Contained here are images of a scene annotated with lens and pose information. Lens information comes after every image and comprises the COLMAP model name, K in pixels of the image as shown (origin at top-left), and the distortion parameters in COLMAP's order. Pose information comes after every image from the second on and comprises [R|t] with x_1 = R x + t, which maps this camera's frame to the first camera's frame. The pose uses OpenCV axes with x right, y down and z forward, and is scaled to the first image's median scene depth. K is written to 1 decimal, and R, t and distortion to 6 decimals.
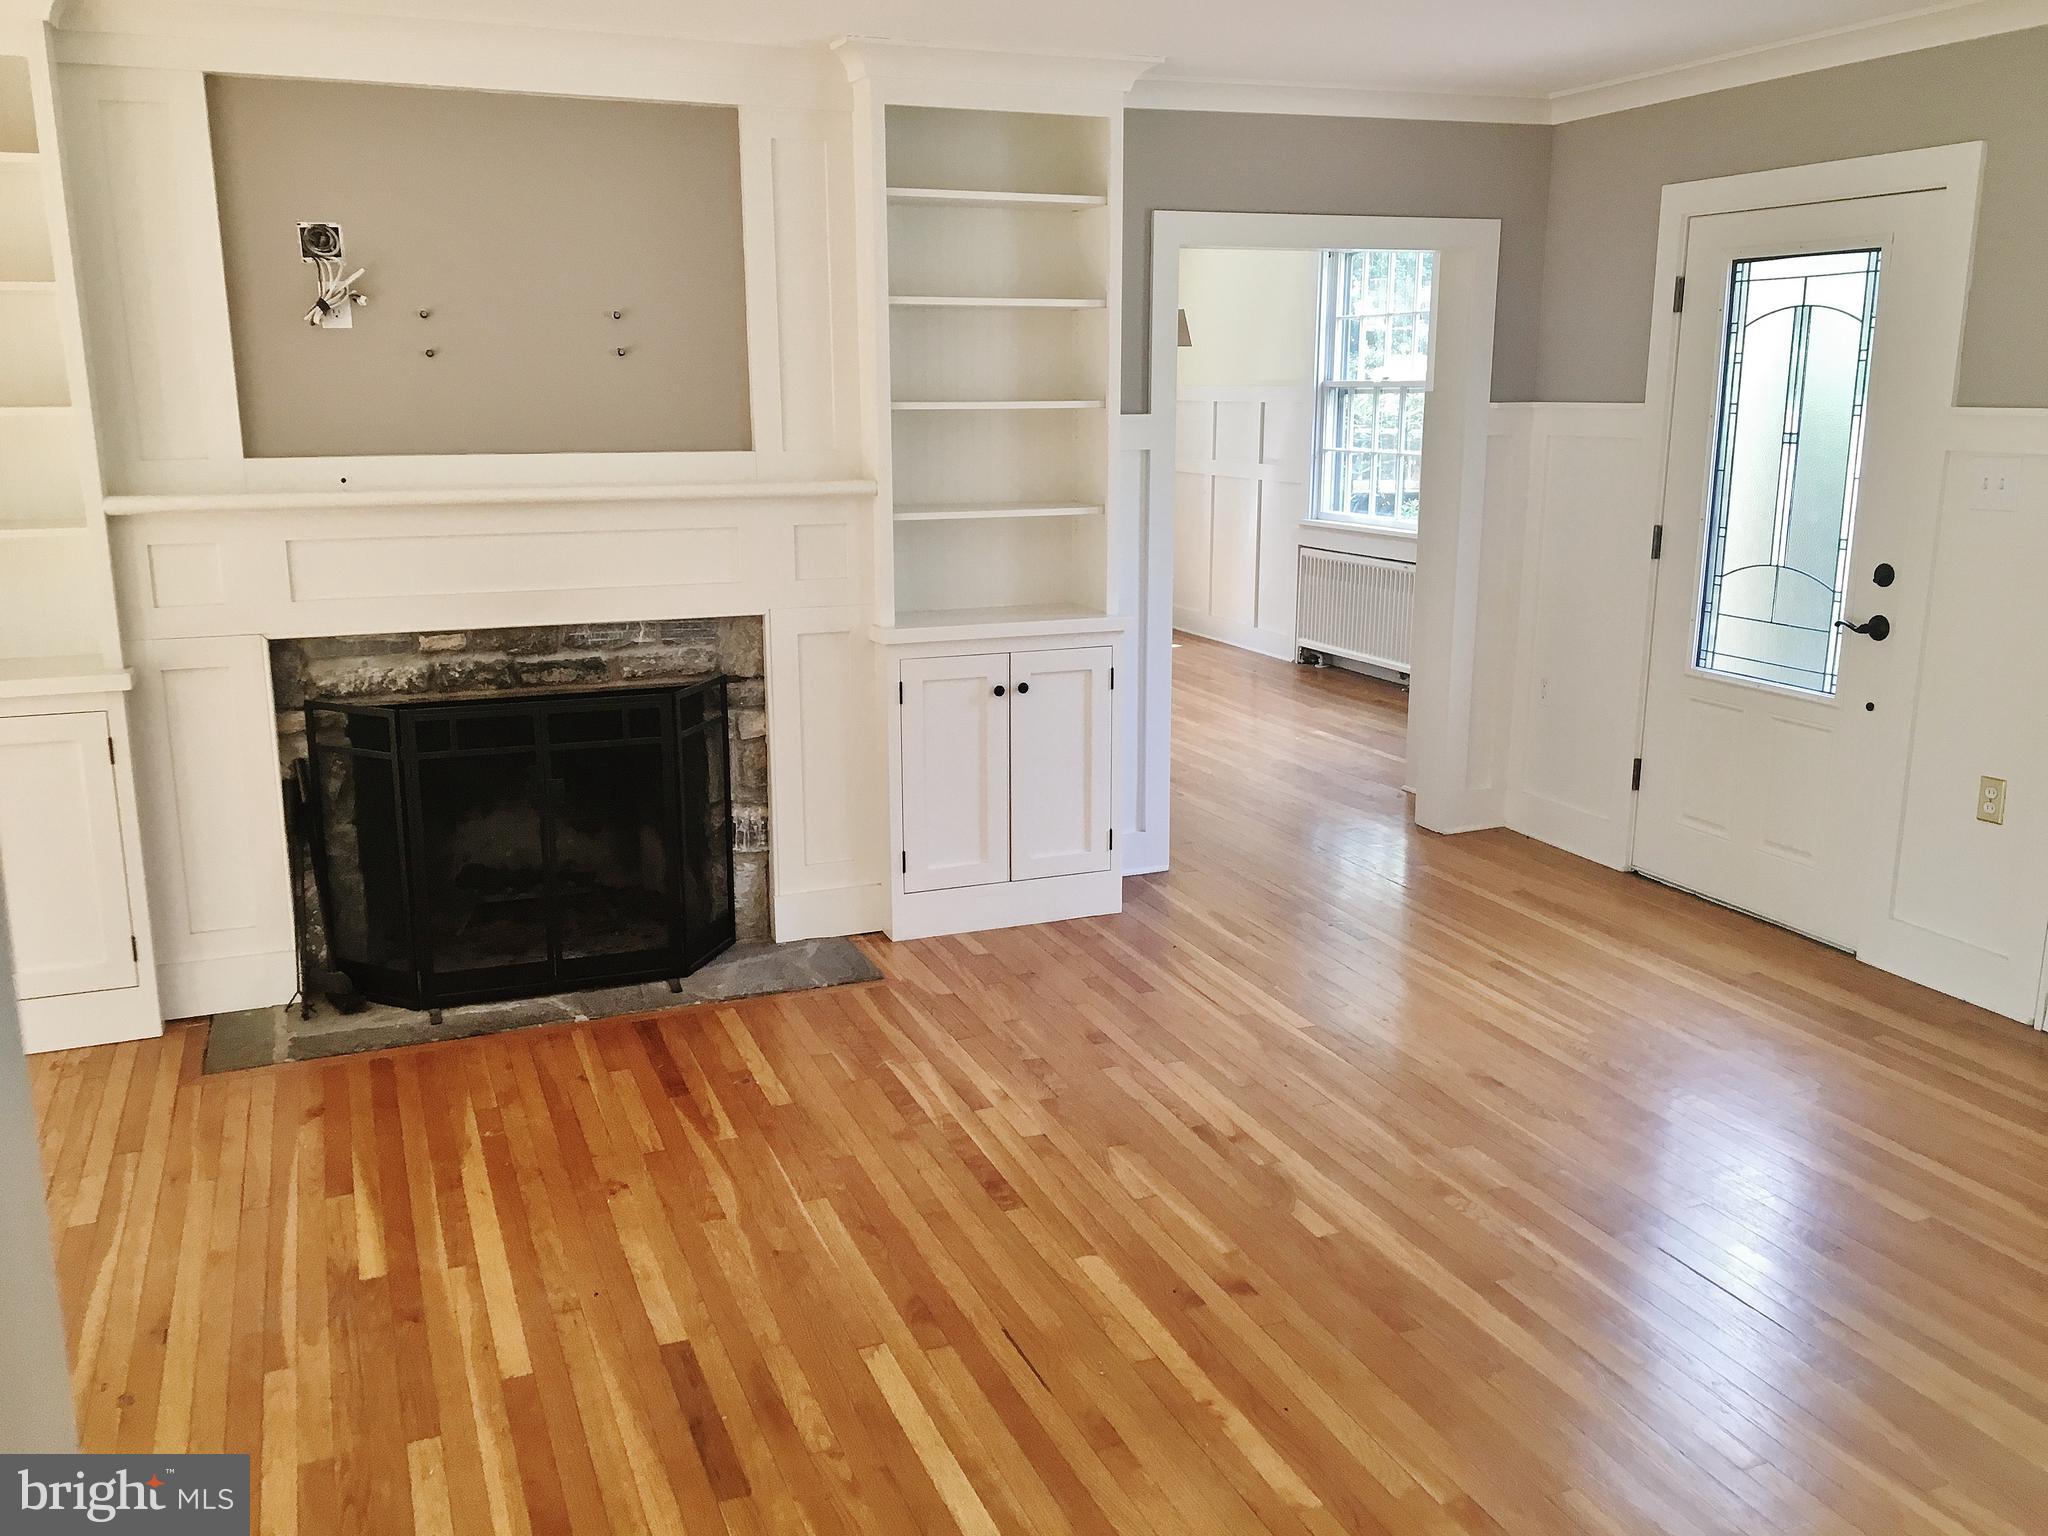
lens RADIAL K [[1714.4, 0, 1009.6], [0, 1714.4, 760.2], [0, 0, 1]] dist [0.063145, -0.089282]
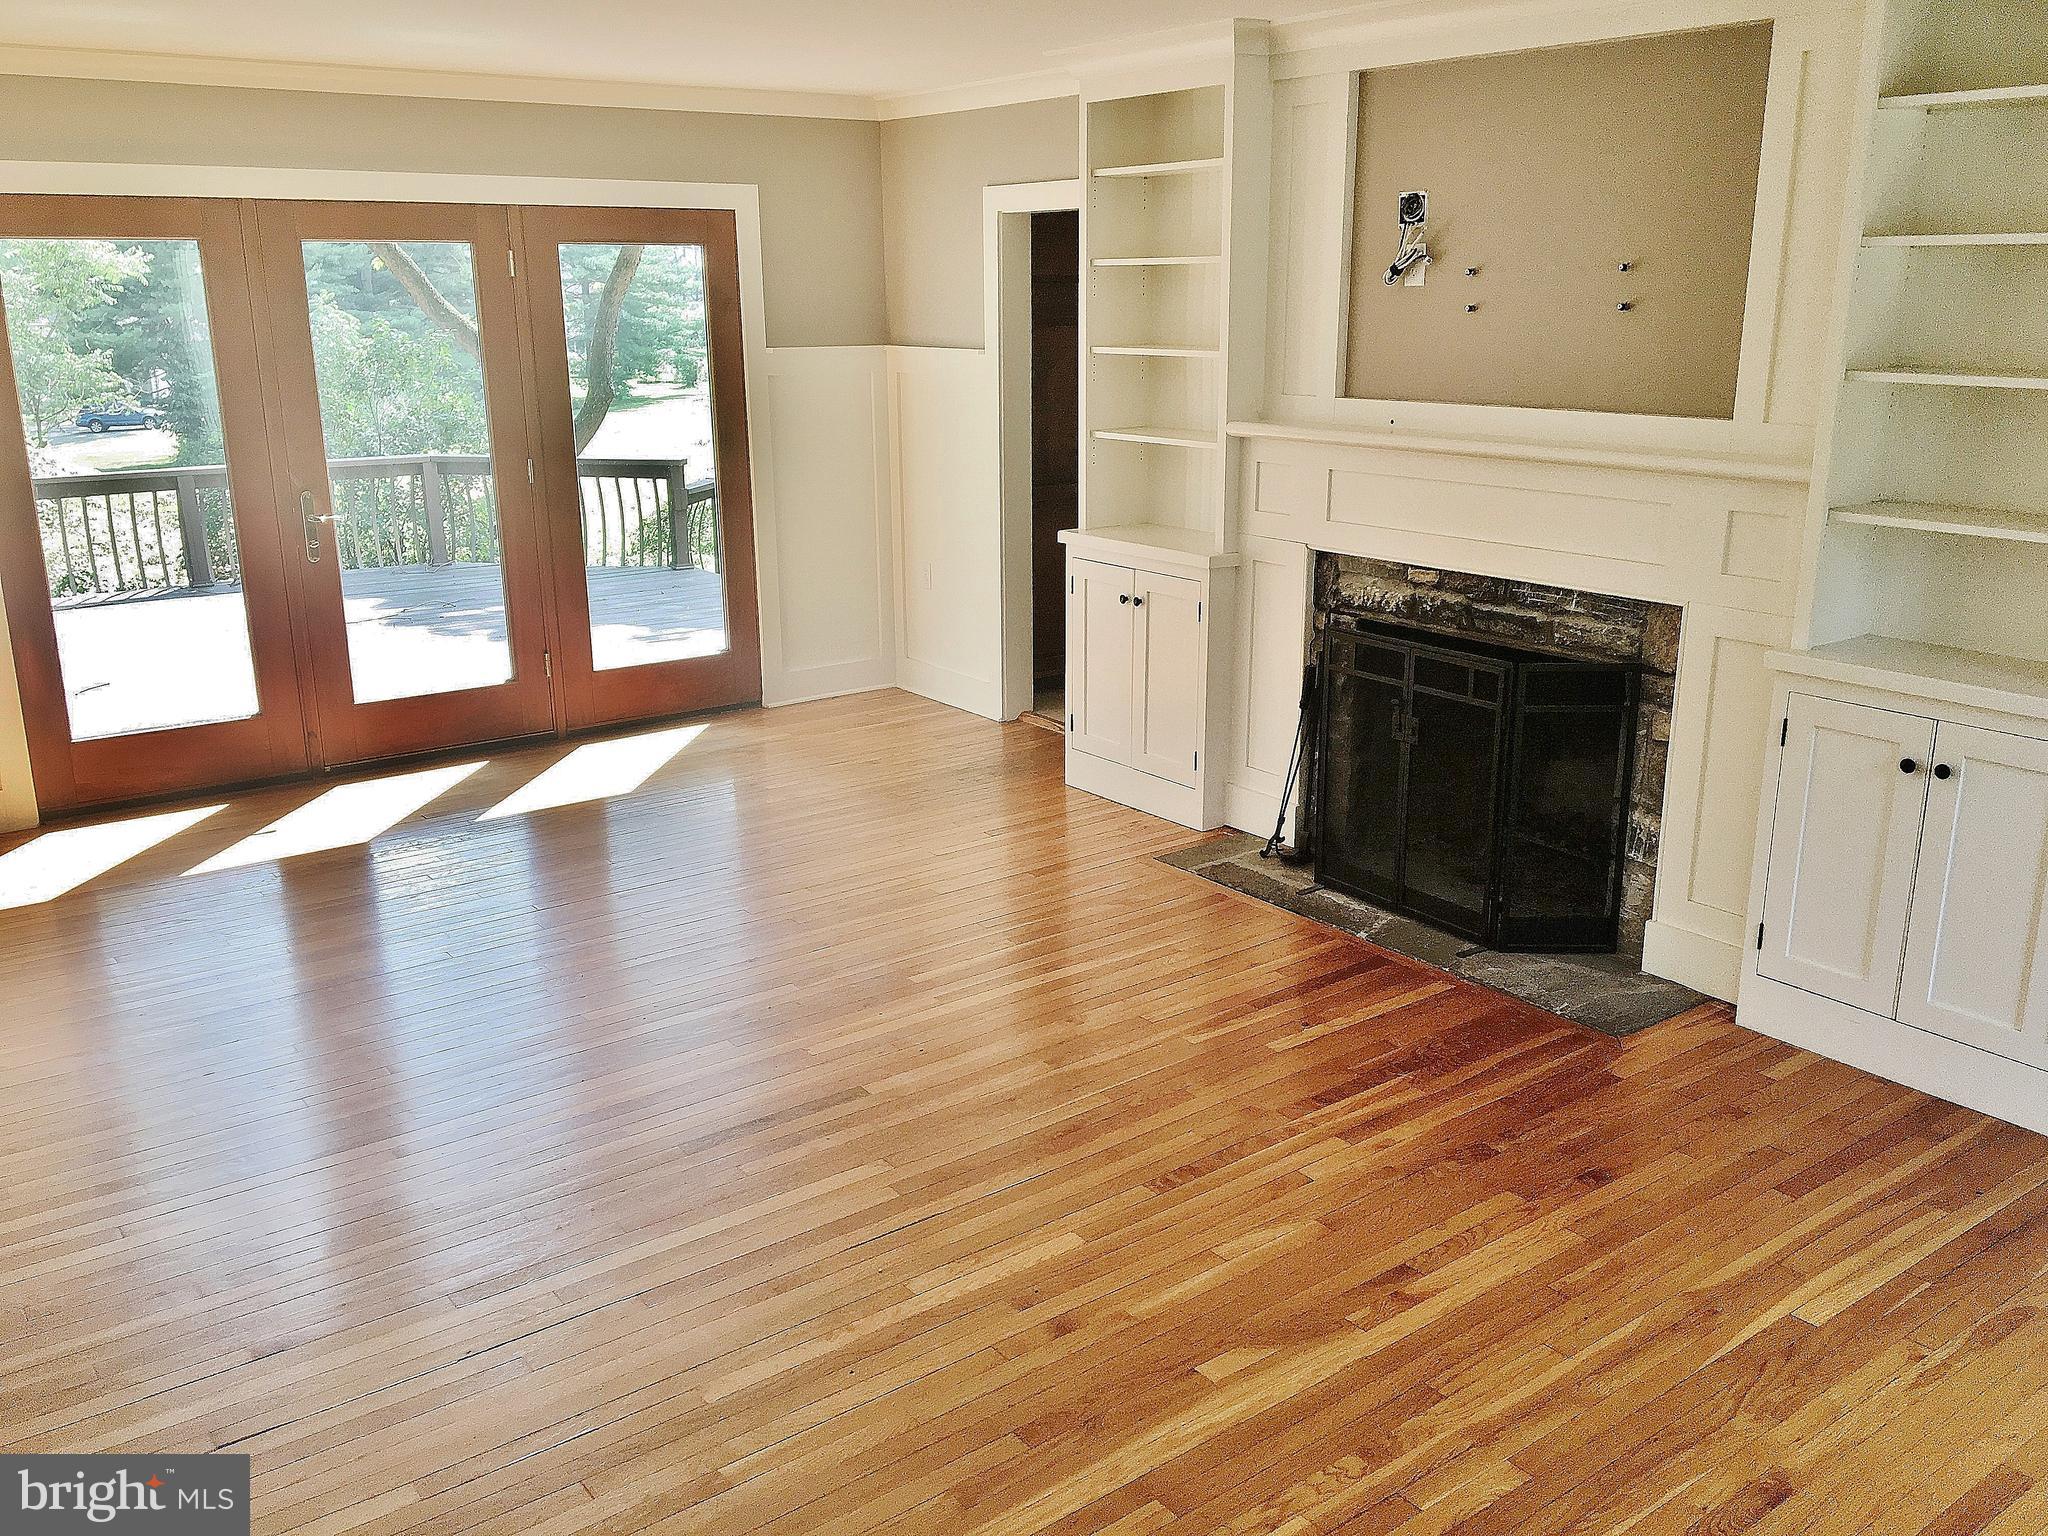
lens RADIAL K [[1714.4, 0, 1024.6], [0, 1714.4, 762.9], [0, 0, 1]] dist [0.063145, -0.089282]
pose [[0.250219, 0.258748, -0.932974, 0.648679], [-0.203239, 0.956195, 0.210680, -0.132164], [0.946617, 0.136900, 0.291846, 0.454303]]
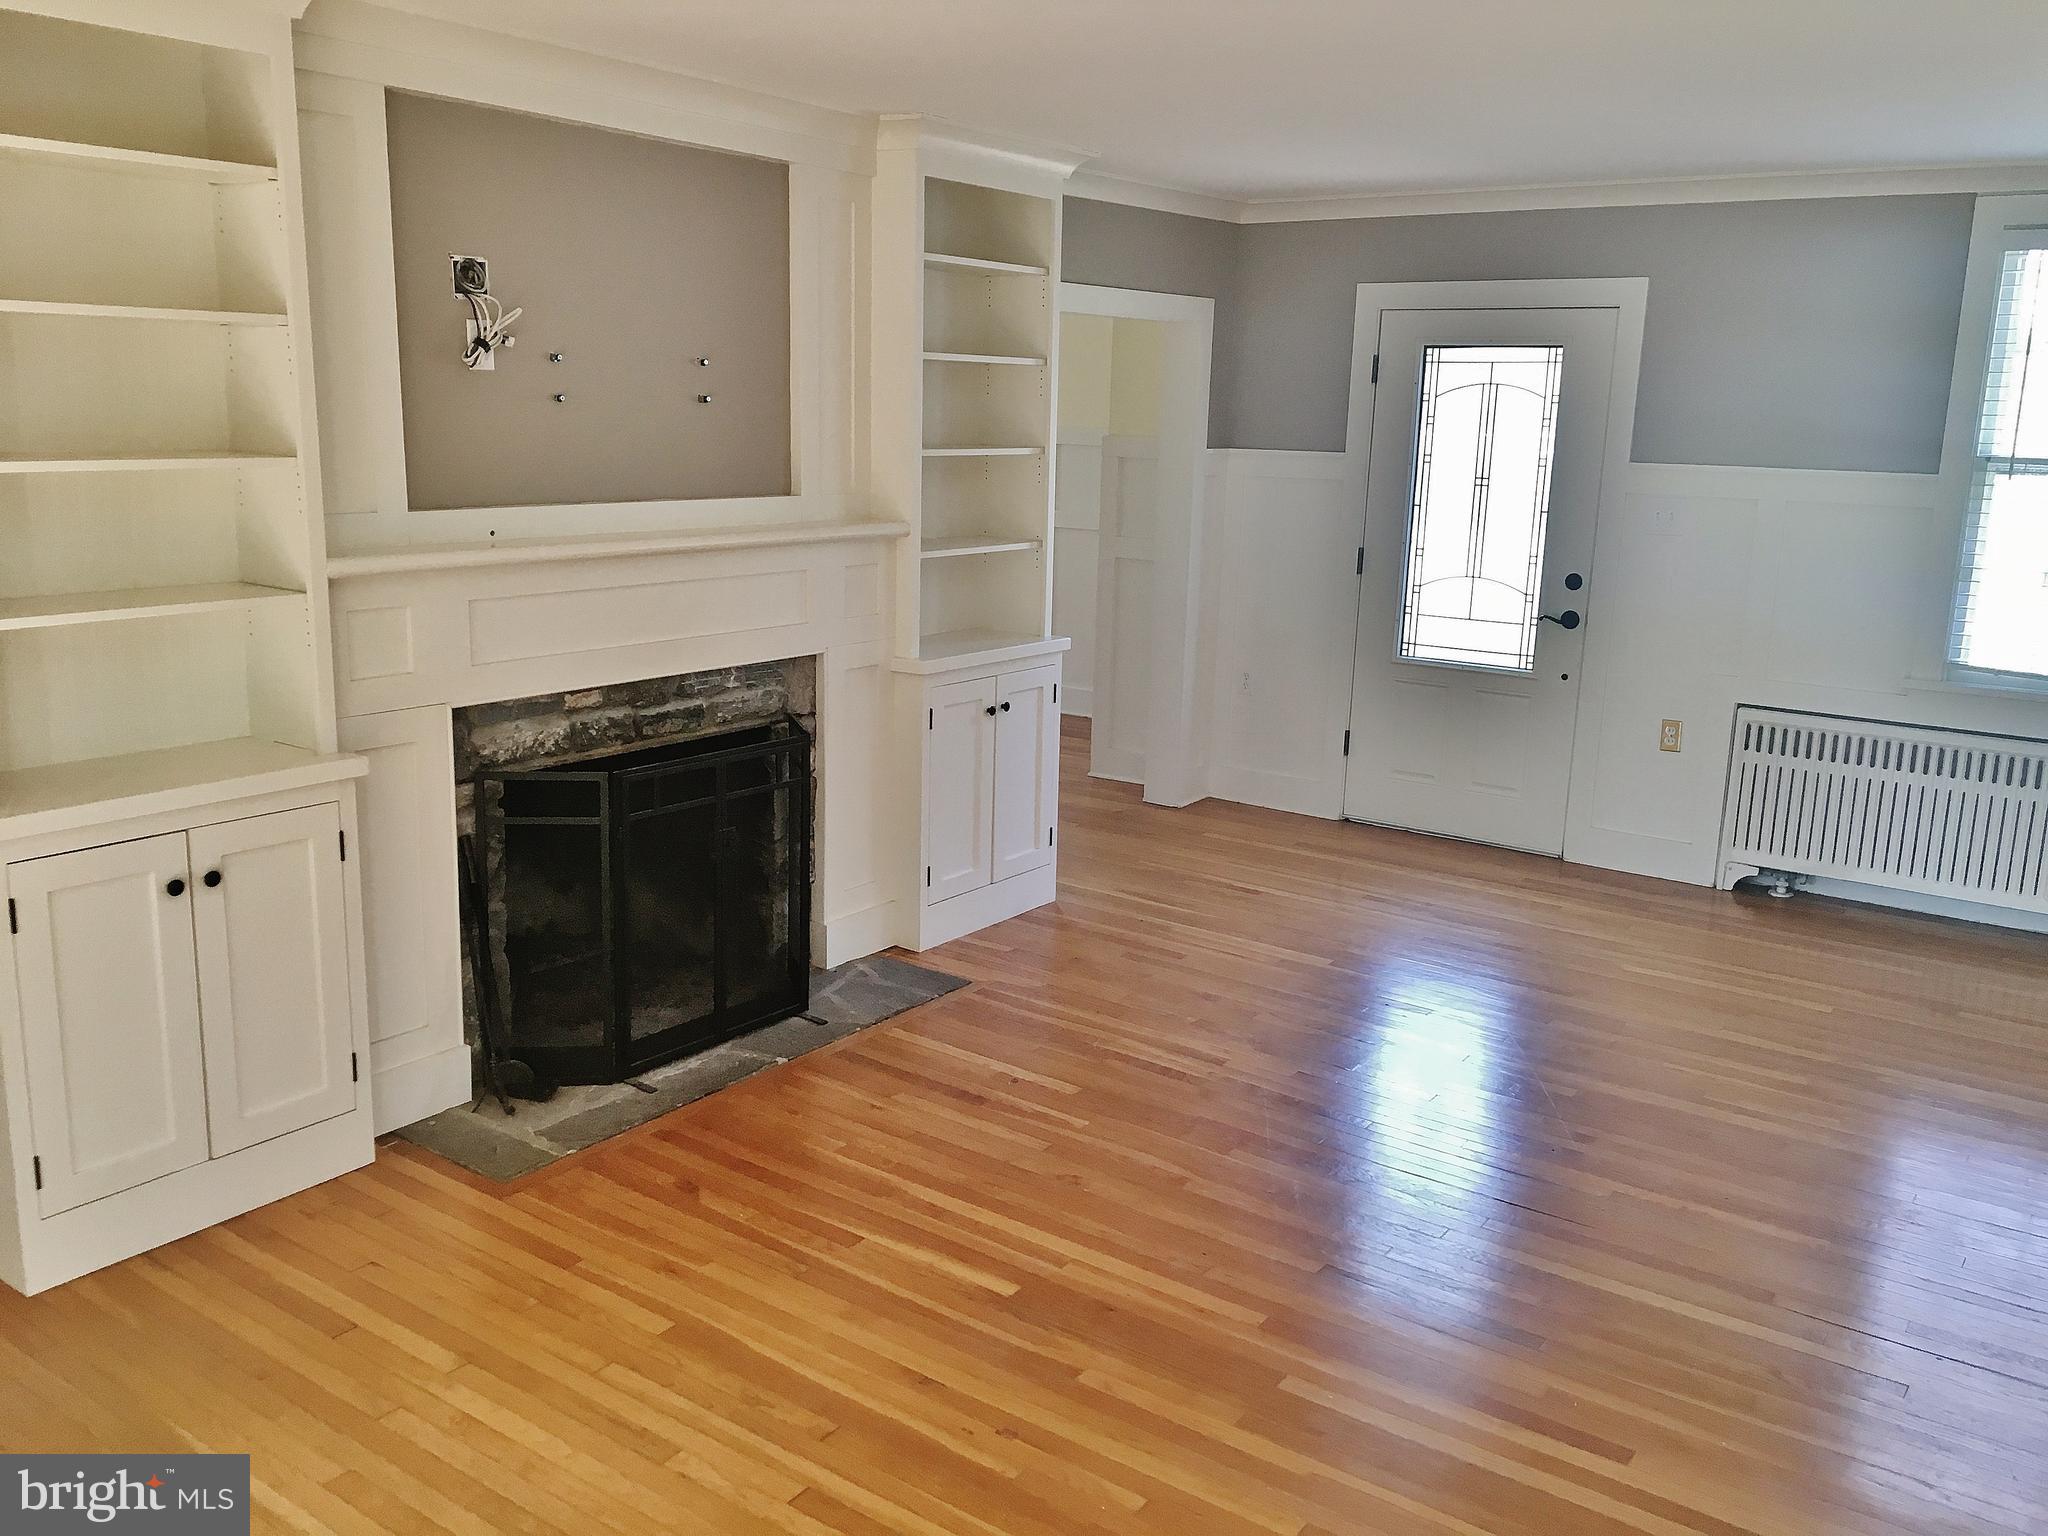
lens RADIAL K [[1714.4, 0, 1003.3], [0, 1714.4, 762.1], [0, 0, 1]] dist [0.063145, -0.089282]
pose [[0.847964, -0.086572, 0.522936, -0.626610], [0.086887, 0.995929, 0.023986, -0.036131], [-0.522883, 0.025097, 0.852035, 0.064721]]
